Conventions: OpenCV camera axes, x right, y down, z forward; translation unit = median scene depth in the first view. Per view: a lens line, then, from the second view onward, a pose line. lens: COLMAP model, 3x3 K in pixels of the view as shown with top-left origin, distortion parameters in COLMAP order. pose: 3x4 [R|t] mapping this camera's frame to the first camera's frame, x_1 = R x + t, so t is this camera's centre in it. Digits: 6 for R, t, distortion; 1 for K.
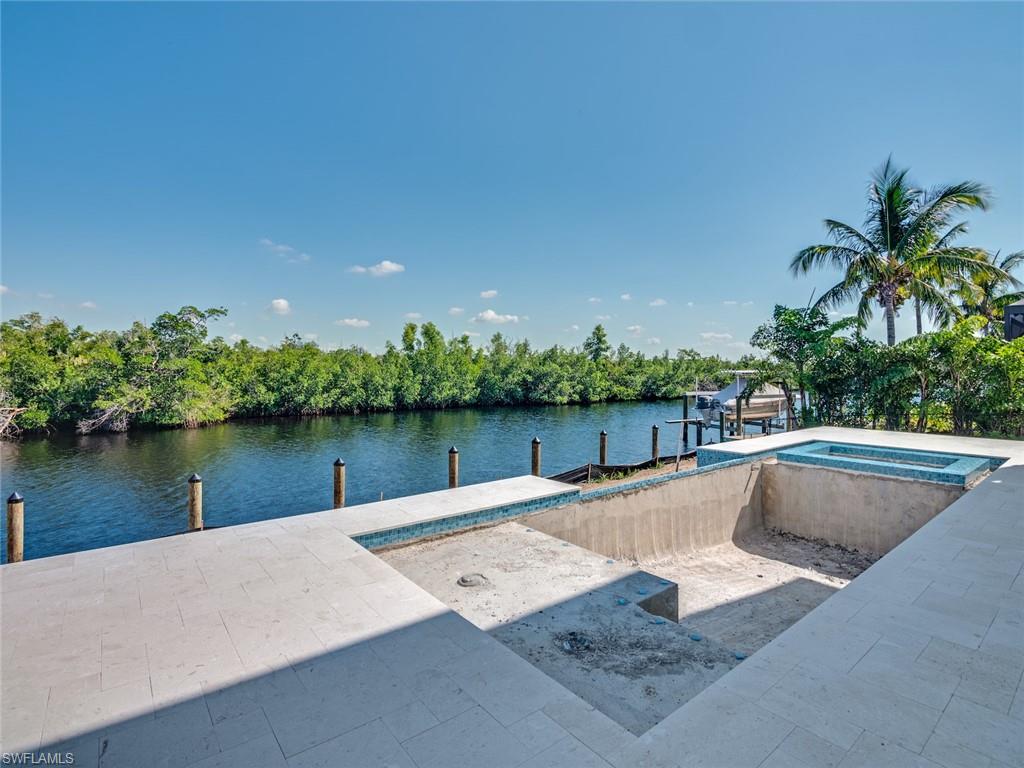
lens RADIAL K [[508.2, 0, 512.0], [0, 508.2, 384.0], [0, 0, 1]] dist [-0.022240, -0.000286]
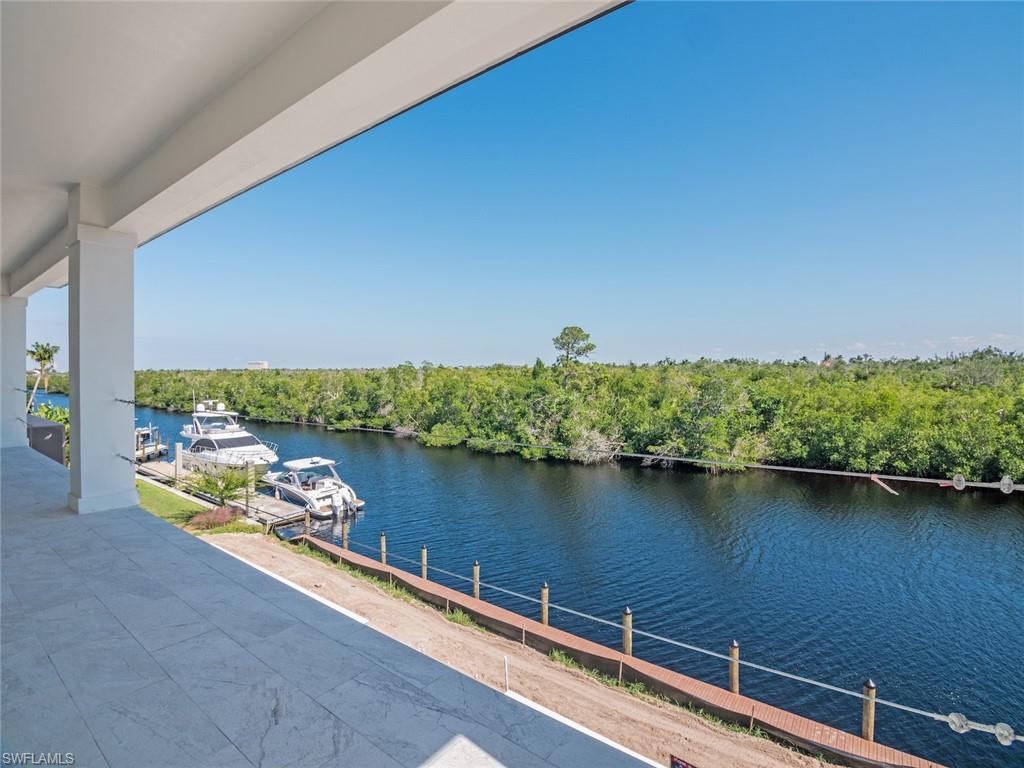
lens RADIAL K [[484.2, 0, 515.7], [0, 484.2, 371.4], [0, 0, 1]] dist [-0.002867, -0.015521]
pose [[0.250029, -0.001963, -0.968236, 0.279193], [-0.016535, 0.999843, -0.006297, -0.106159], [0.968097, 0.017584, 0.249957, 0.171230]]
